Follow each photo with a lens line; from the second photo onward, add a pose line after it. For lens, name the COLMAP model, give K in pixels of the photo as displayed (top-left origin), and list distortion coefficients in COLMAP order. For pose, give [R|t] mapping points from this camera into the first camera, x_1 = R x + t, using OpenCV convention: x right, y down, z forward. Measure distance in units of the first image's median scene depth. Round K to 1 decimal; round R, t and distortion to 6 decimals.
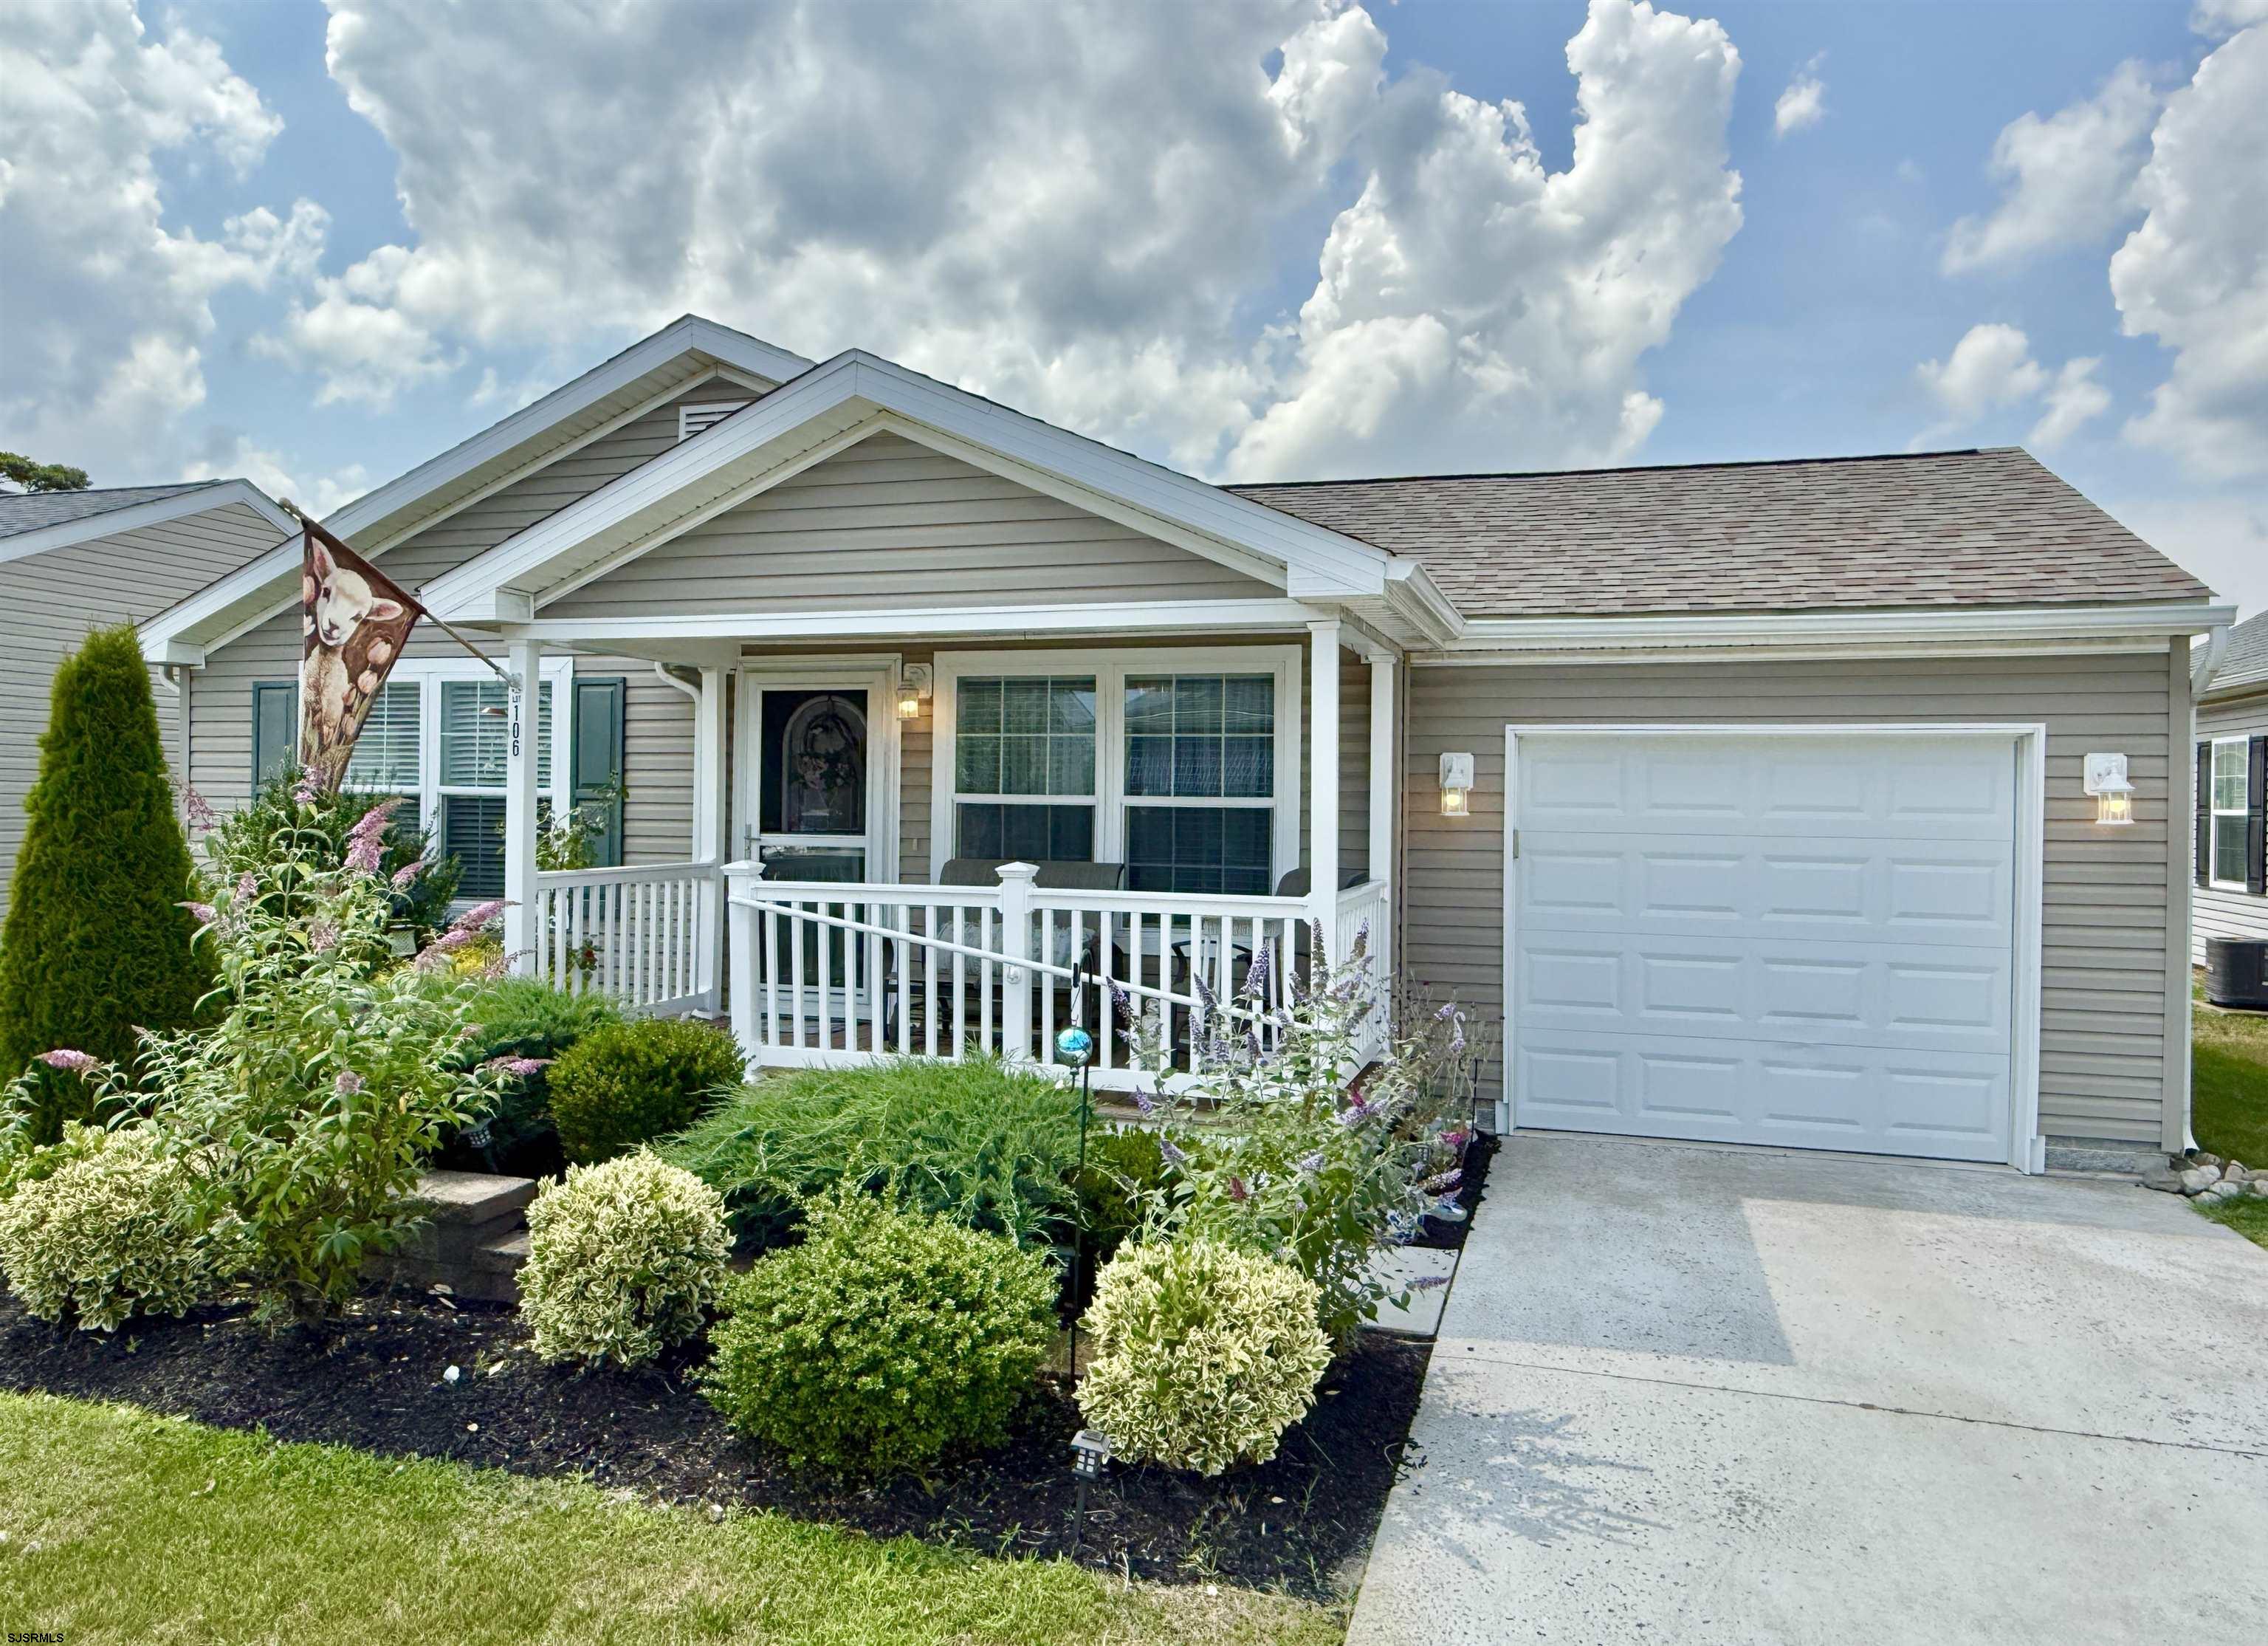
lens RADIAL K [[1503.8, 0, 1135.9], [0, 1503.8, 802.2], [0, 0, 1]] dist [-0.014864, 0.000213]
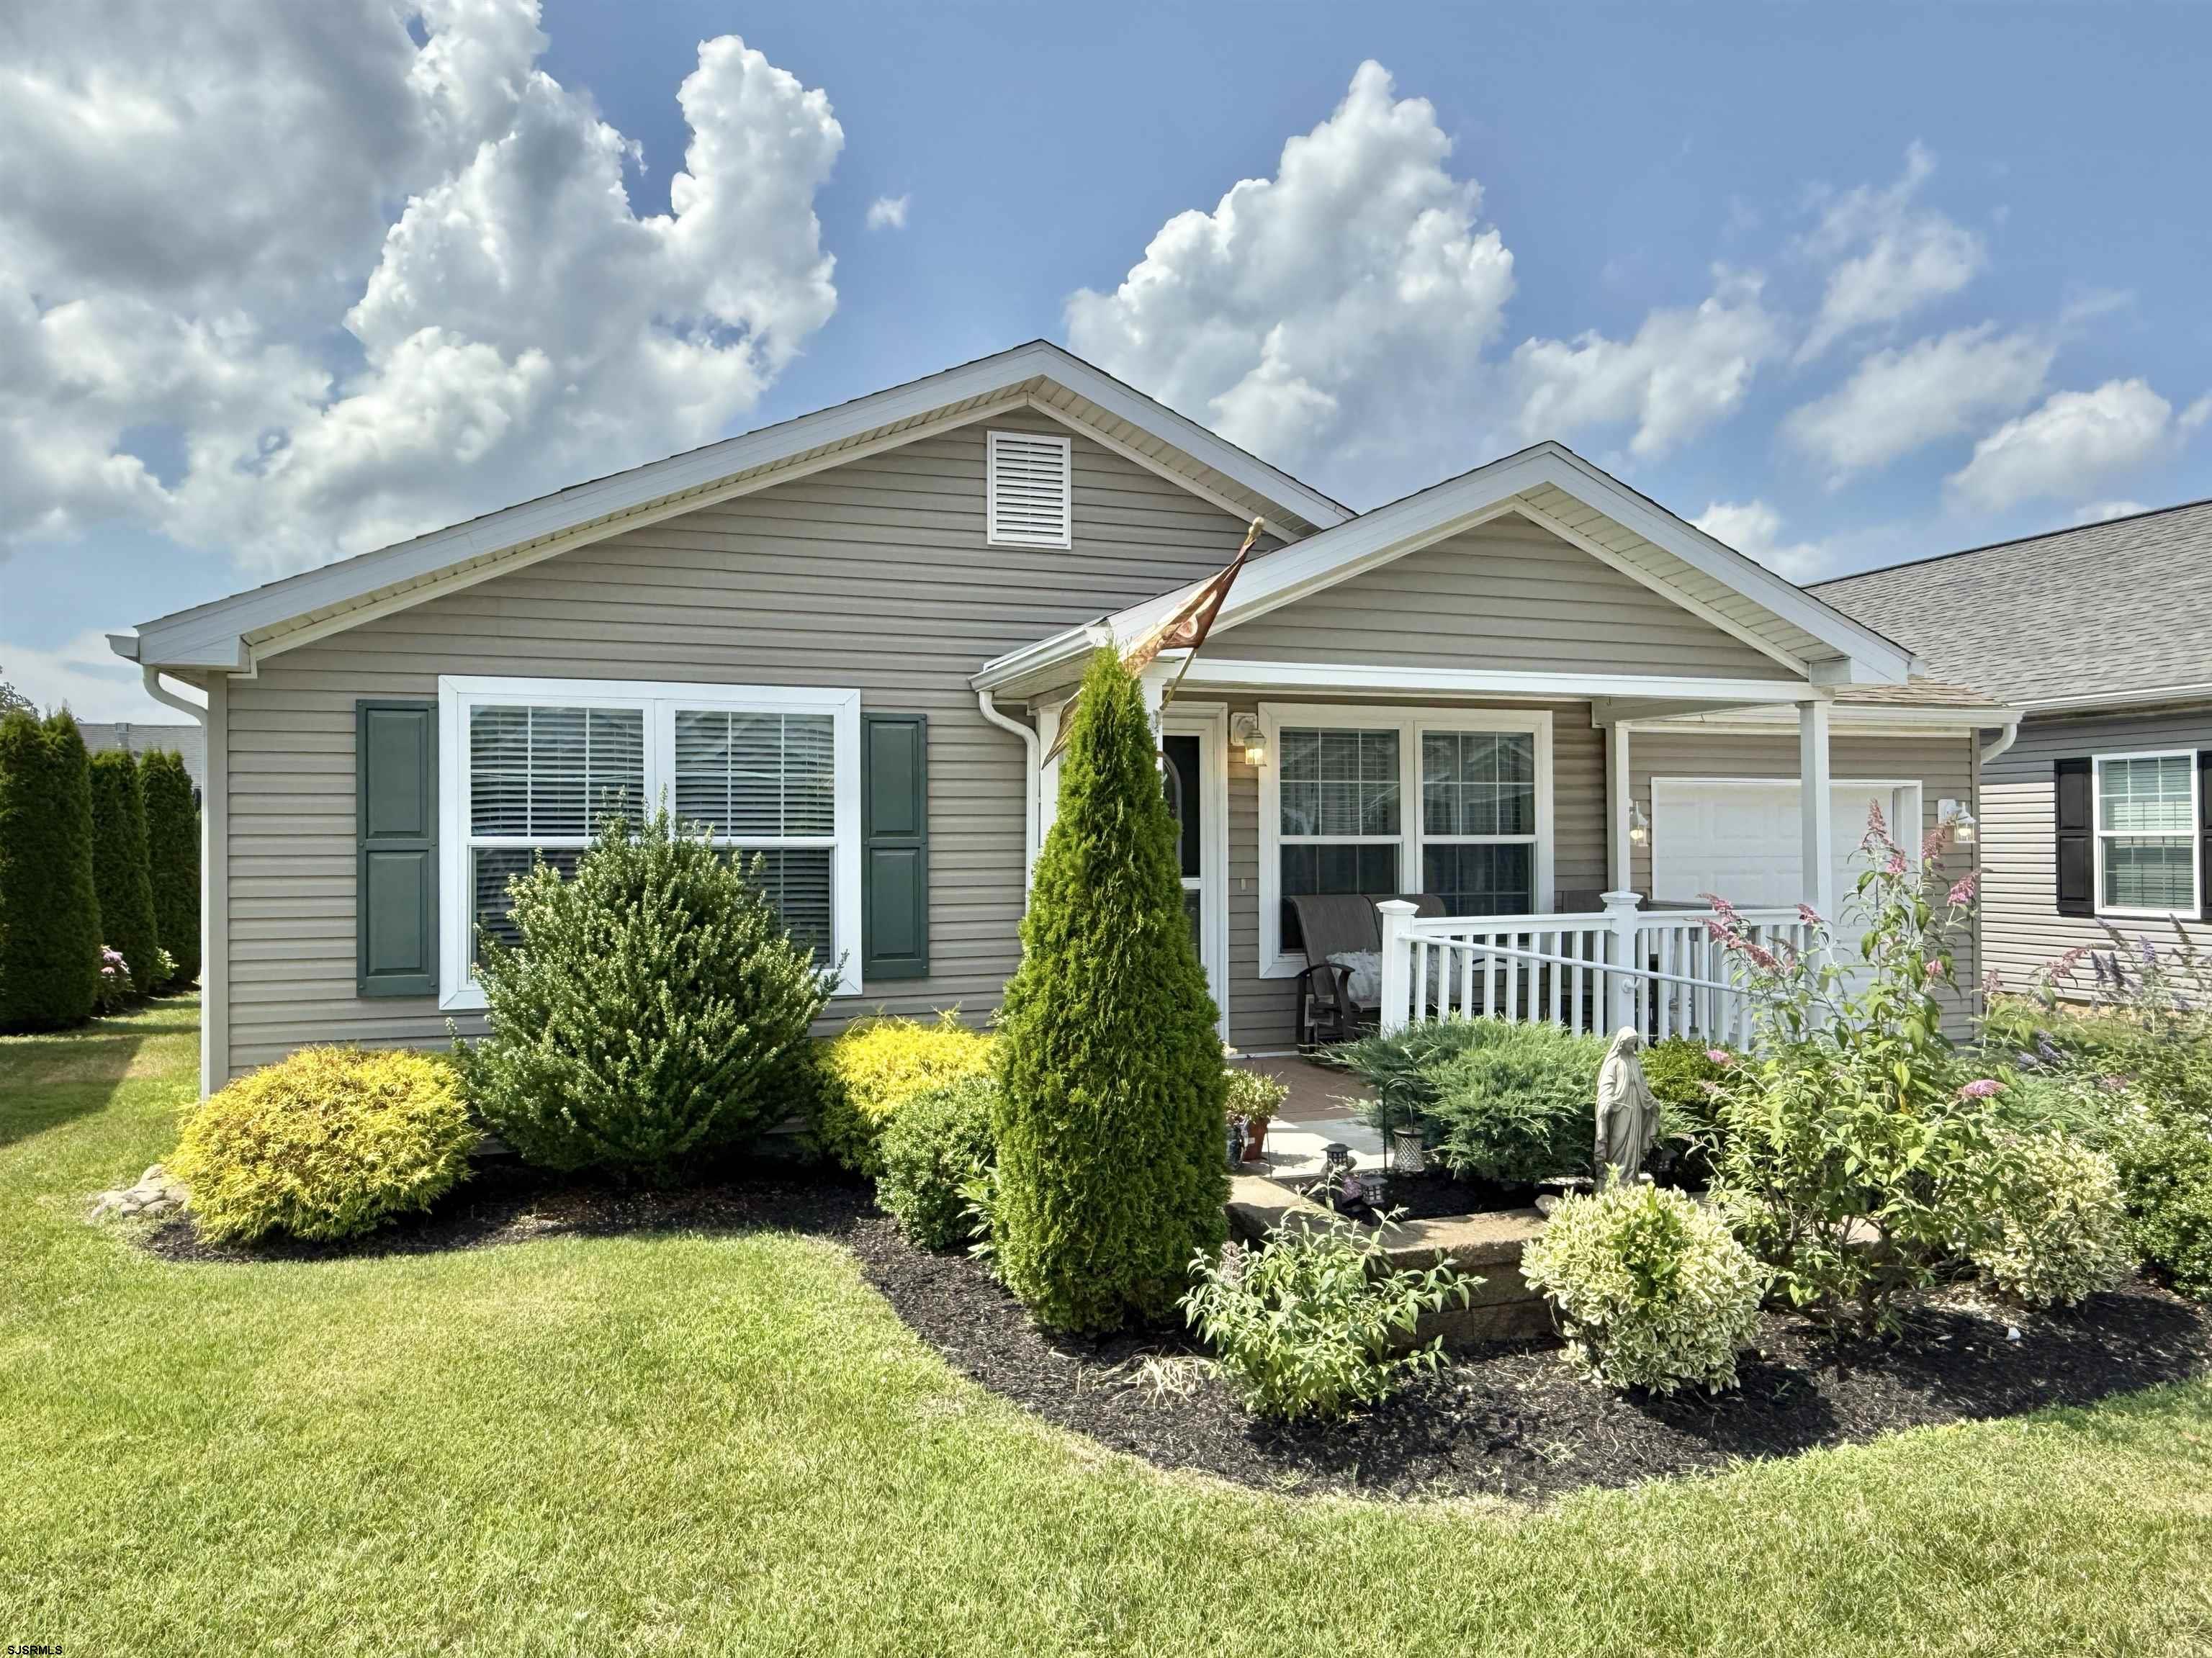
lens RADIAL K [[1457.7, 0, 1104.8], [0, 1457.7, 839.2], [0, 0, 1]] dist [0.034767, 0.000666]
pose [[0.810660, -0.016015, 0.585298, -0.843823], [0.016170, 0.999857, 0.004962, -0.010582], [-0.585294, 0.005442, 0.810803, 0.228891]]
